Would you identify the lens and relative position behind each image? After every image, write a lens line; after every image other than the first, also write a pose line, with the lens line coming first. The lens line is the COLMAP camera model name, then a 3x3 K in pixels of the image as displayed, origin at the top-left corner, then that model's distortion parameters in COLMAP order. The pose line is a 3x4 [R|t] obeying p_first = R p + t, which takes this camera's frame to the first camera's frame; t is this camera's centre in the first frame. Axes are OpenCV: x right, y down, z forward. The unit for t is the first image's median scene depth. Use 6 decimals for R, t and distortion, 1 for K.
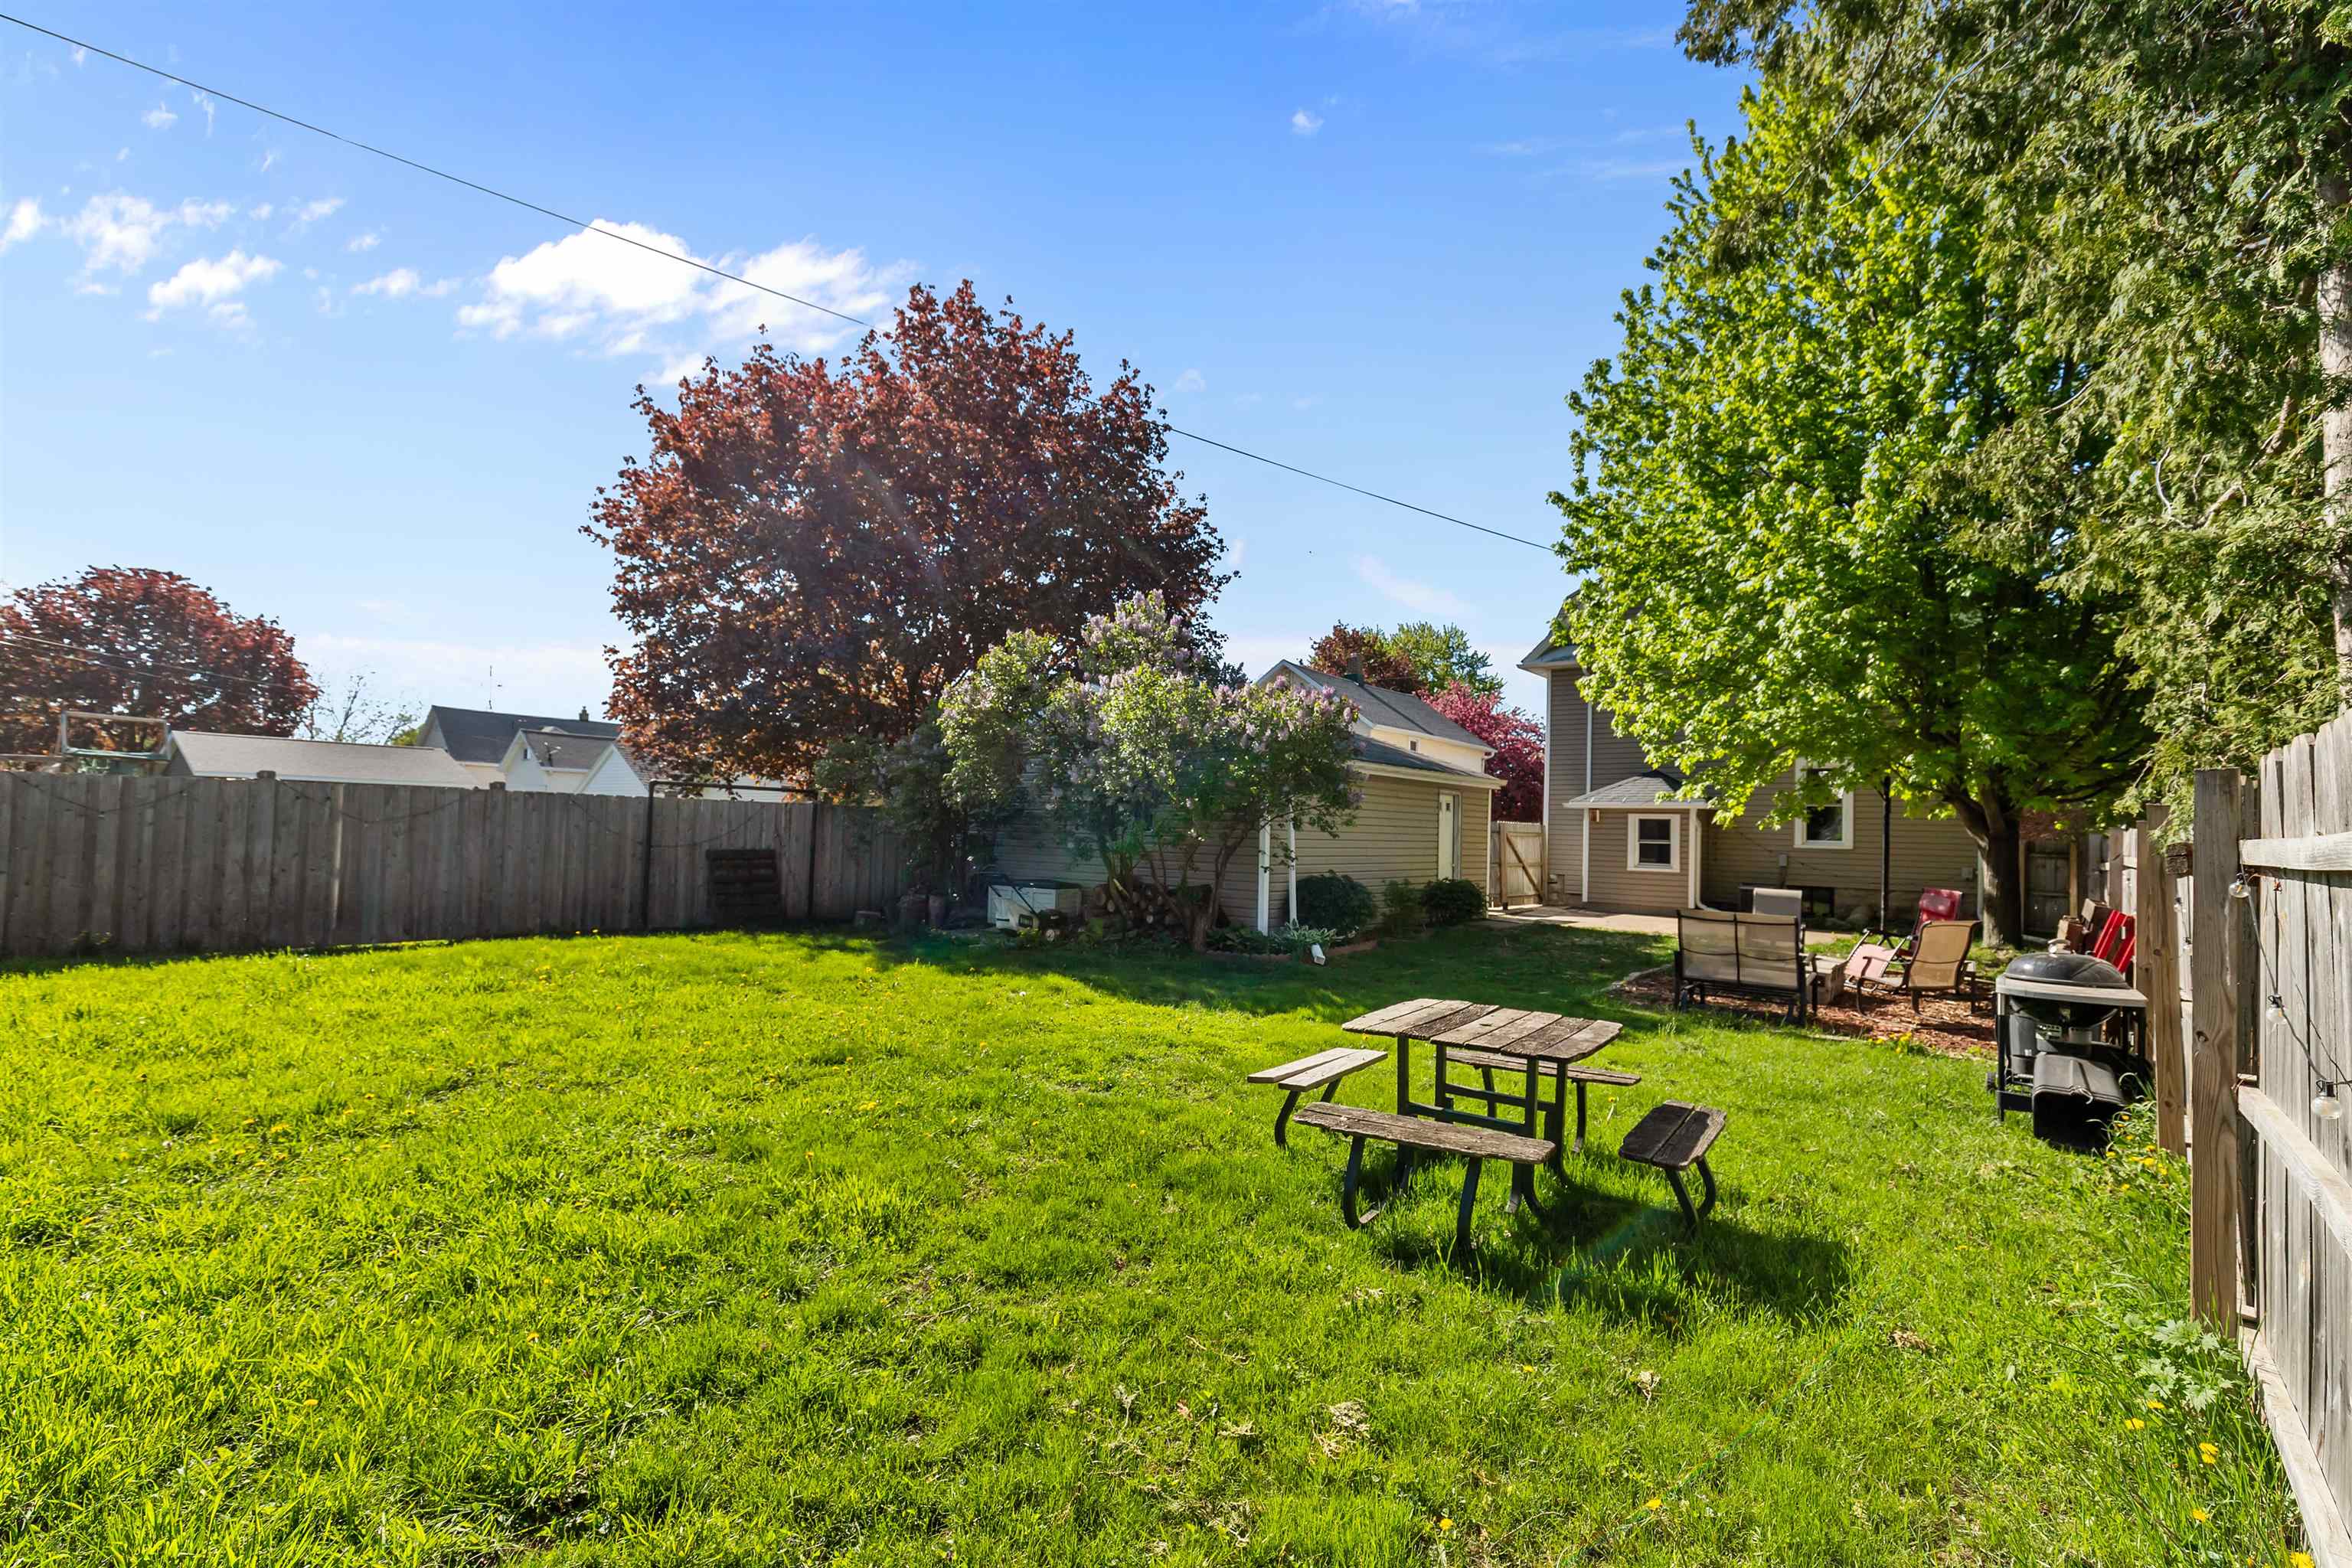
lens RADIAL K [[1047.6, 0, 1169.2], [0, 1047.6, 790.3], [0, 0, 1]] dist [0.000683, -0.000310]
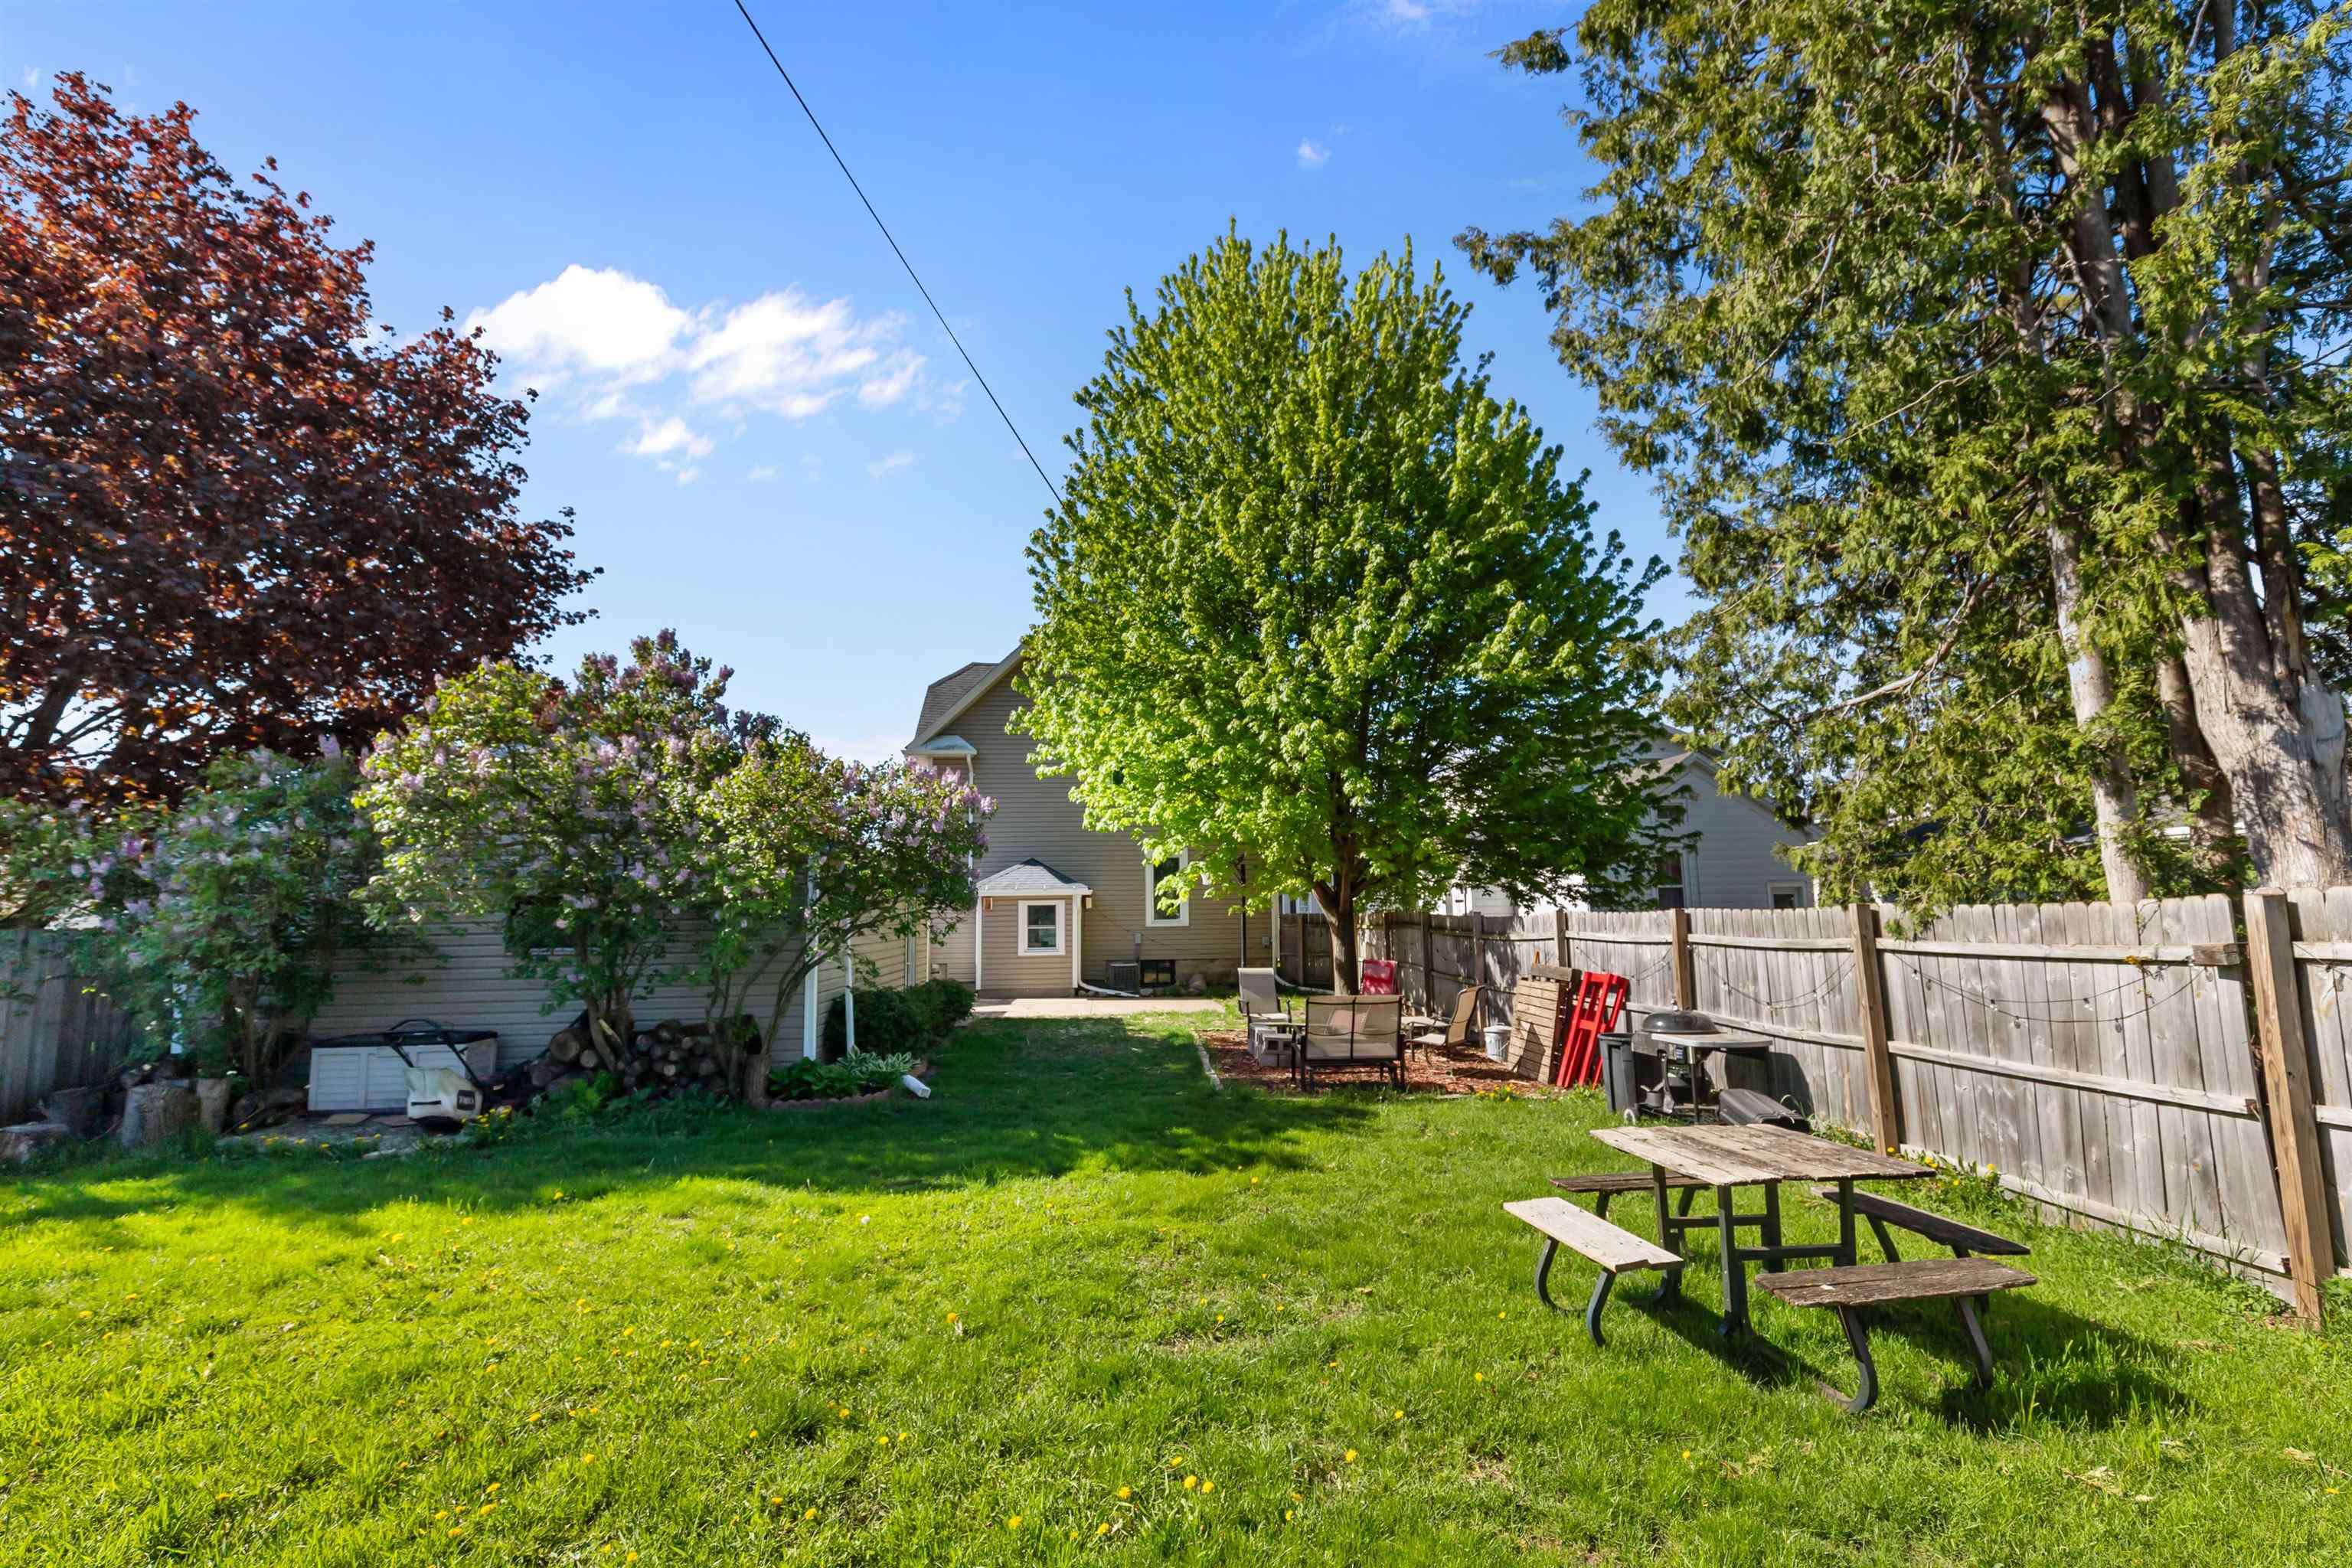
lens RADIAL K [[1047.6, 0, 1169.2], [0, 1047.6, 790.3], [0, 0, 1]] dist [0.000683, -0.000310]
pose [[0.732580, 0.043500, 0.679290, -0.169292], [0.008390, 0.997303, -0.072913, -0.010111], [-0.680630, 0.059114, 0.730239, 0.134503]]
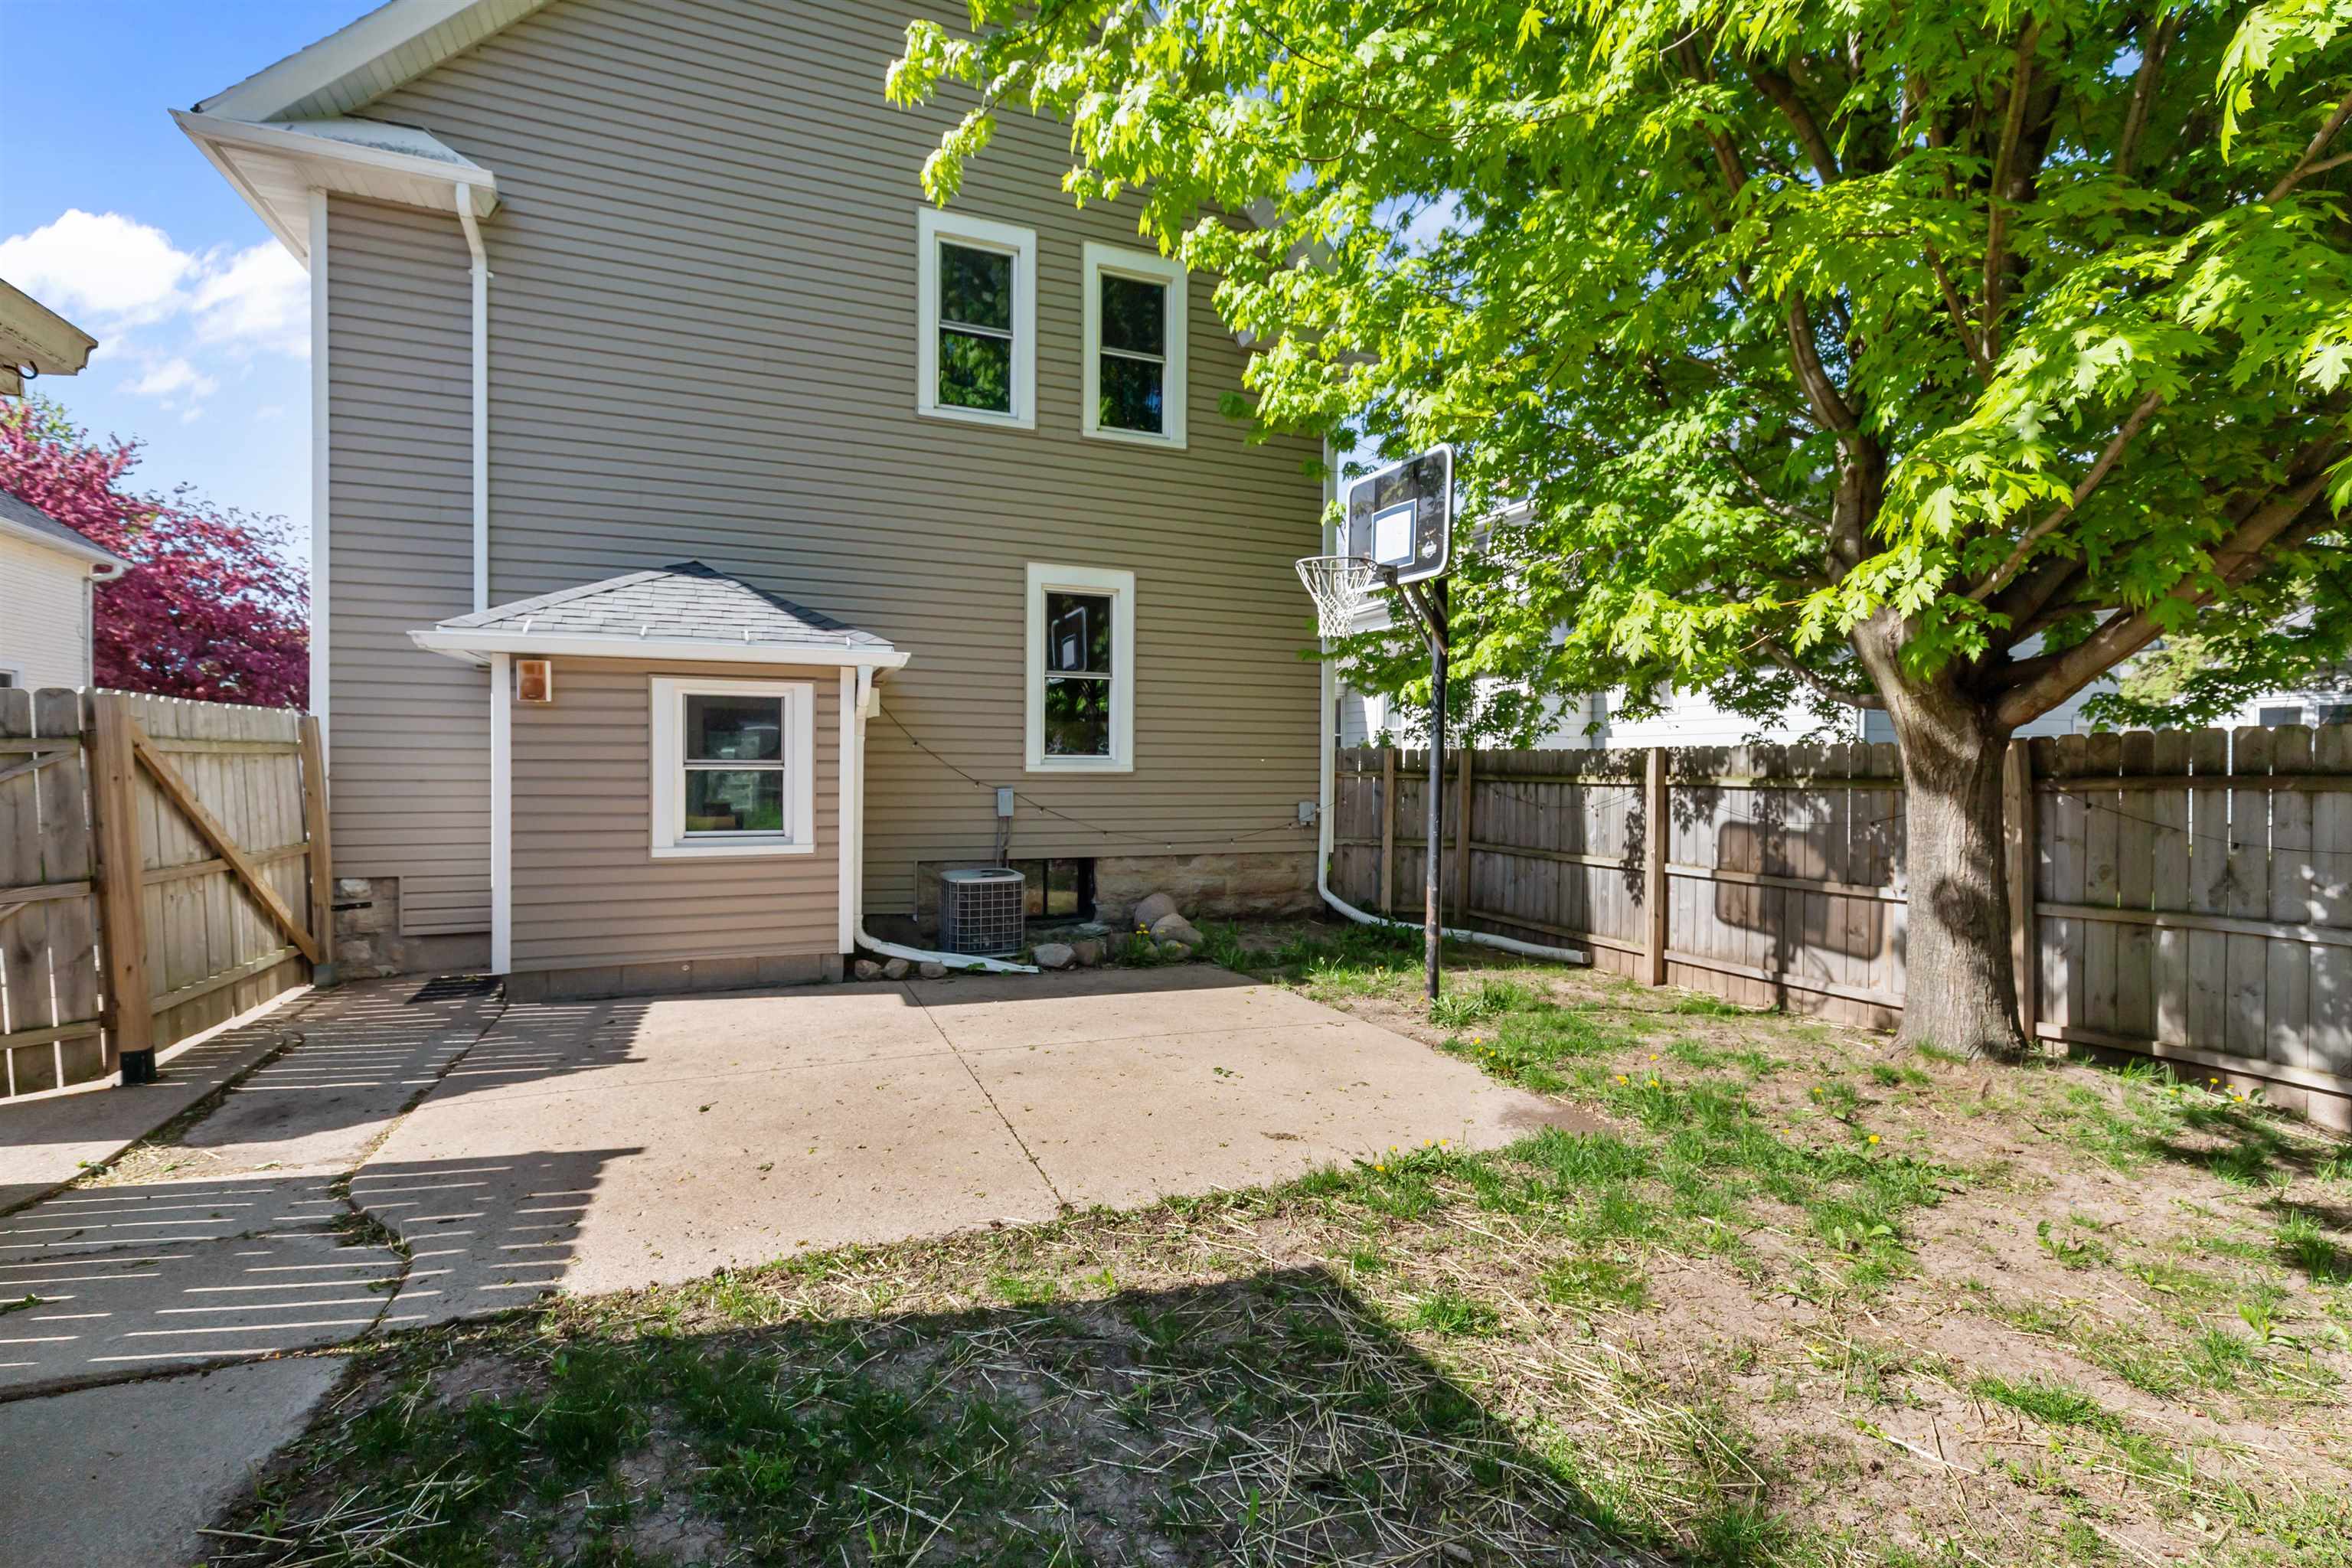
lens RADIAL K [[1047.6, 0, 1169.2], [0, 1047.6, 790.3], [0, 0, 1]] dist [0.000683, -0.000310]
pose [[0.480494, -0.041307, 0.876025, 0.242613], [-0.025971, 0.997782, 0.061293, 0.033710], [-0.876614, -0.052202, 0.478355, 0.732303]]
